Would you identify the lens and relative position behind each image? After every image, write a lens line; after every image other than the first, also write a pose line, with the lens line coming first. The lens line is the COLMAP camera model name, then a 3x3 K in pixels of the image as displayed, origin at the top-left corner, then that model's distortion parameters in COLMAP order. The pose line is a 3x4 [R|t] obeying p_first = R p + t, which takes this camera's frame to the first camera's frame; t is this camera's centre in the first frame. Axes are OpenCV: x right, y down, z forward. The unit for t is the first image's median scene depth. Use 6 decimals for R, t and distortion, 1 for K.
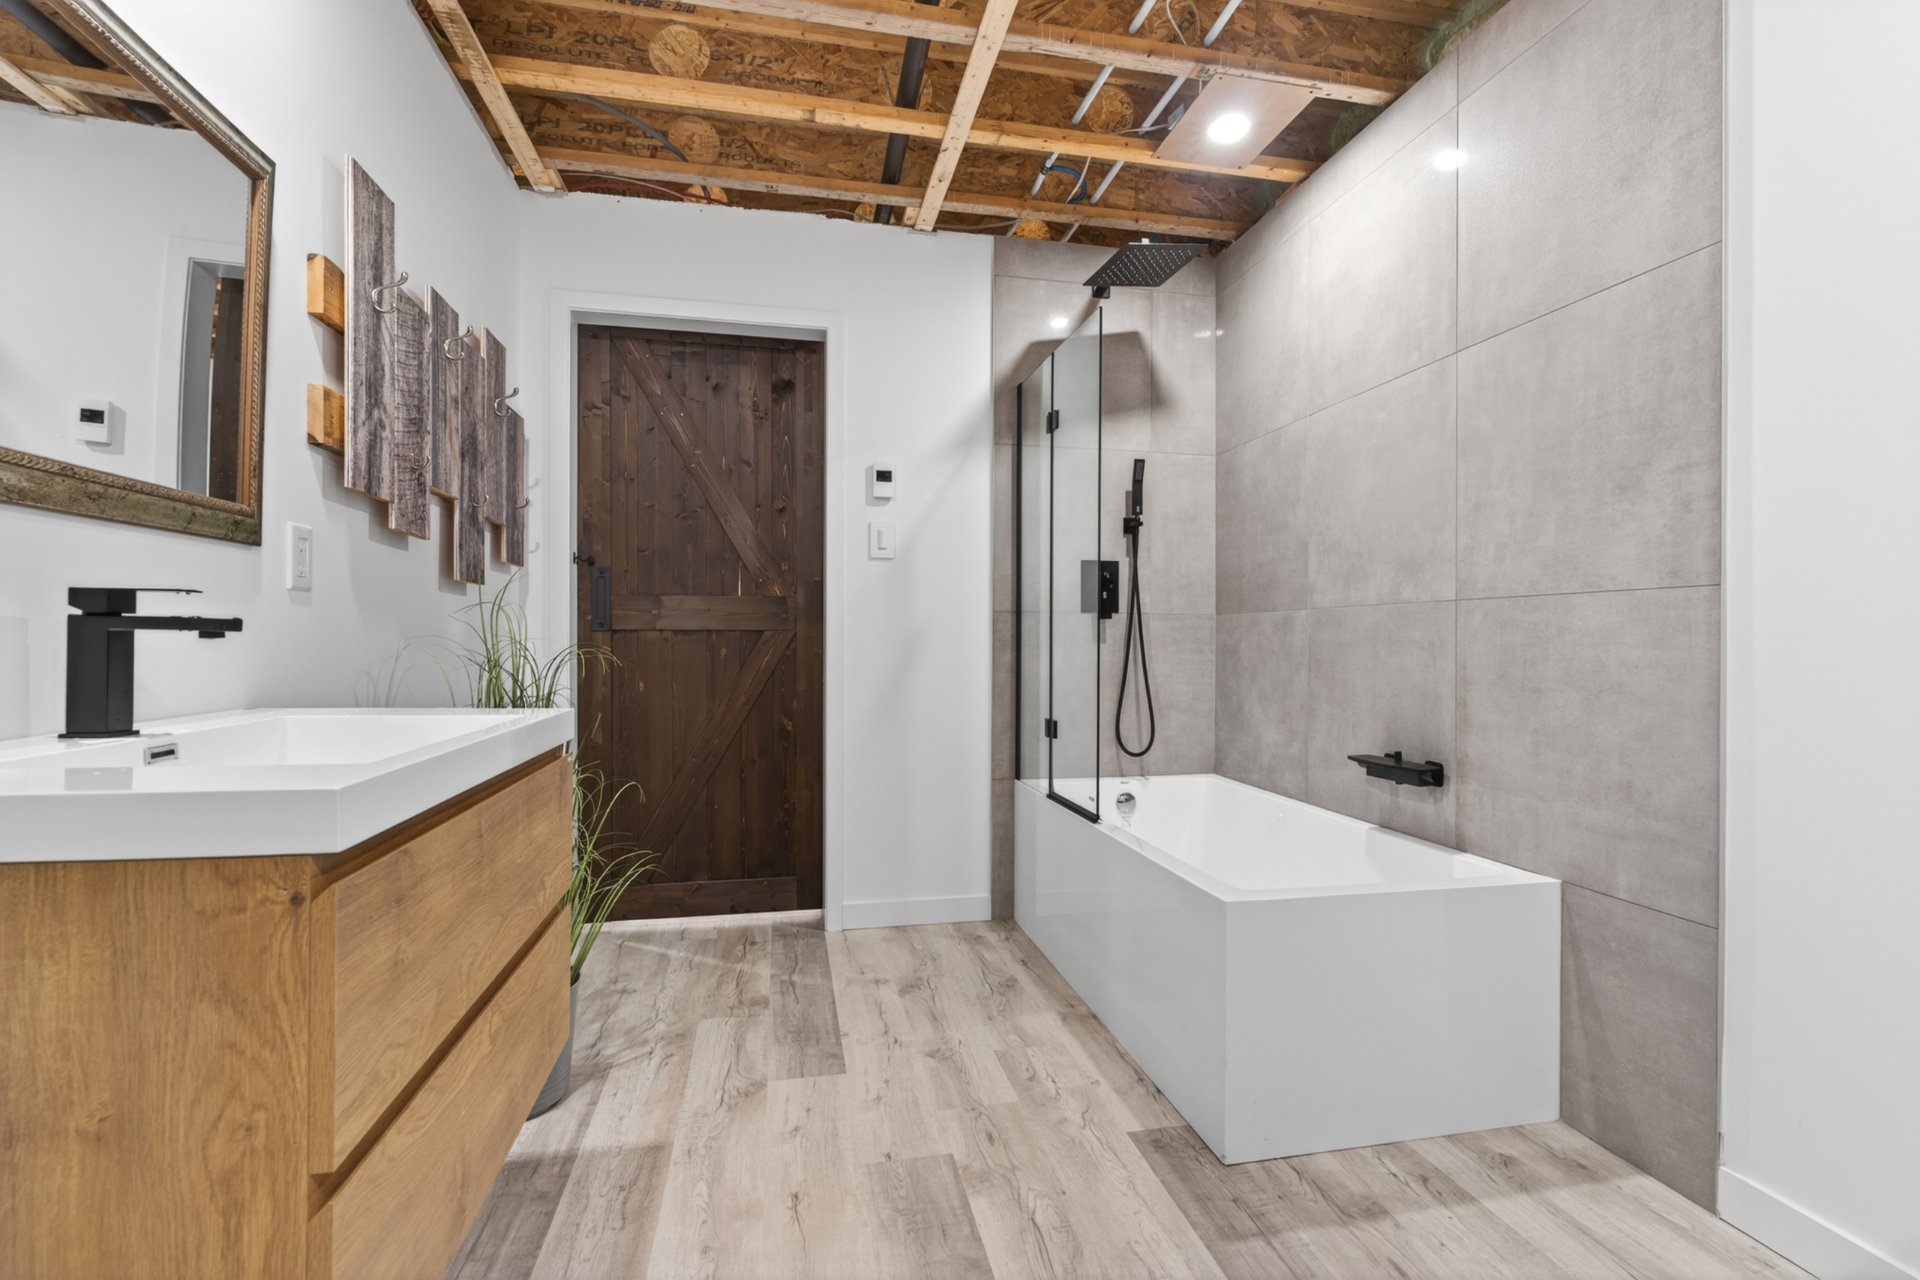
lens RADIAL K [[860.0, 0, 957.6], [0, 860.0, 636.6], [0, 0, 1]] dist [0.001061, -0.000049]
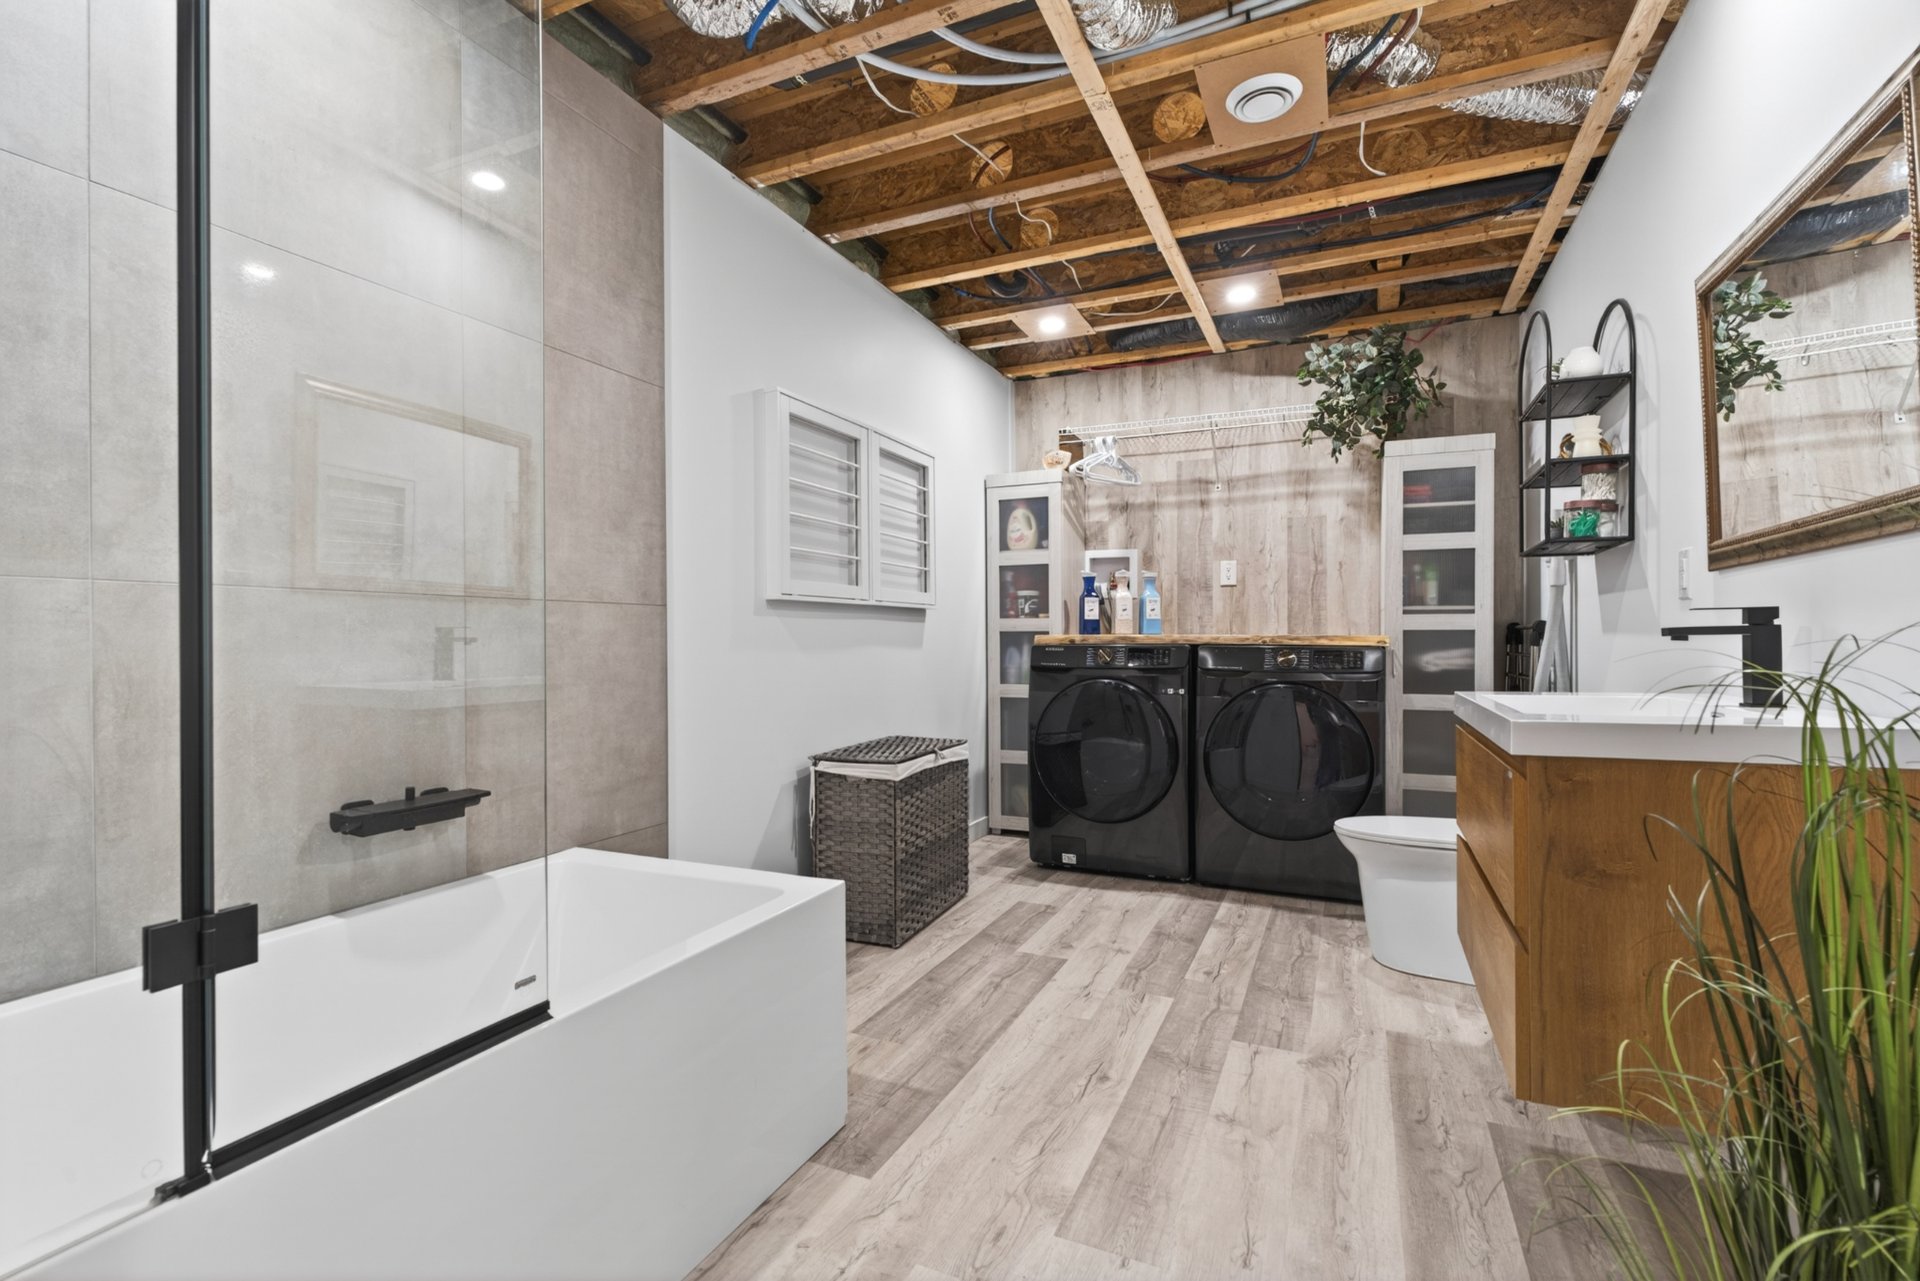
lens RADIAL K [[860.0, 0, 962.4], [0, 860.0, 636.9], [0, 0, 1]] dist [0.001061, -0.000049]
pose [[-0.804548, -0.001663, 0.593885, -0.441974], [-0.003899, 0.999989, -0.002481, -0.000637], [-0.593875, -0.004312, -0.804546, 1.738668]]
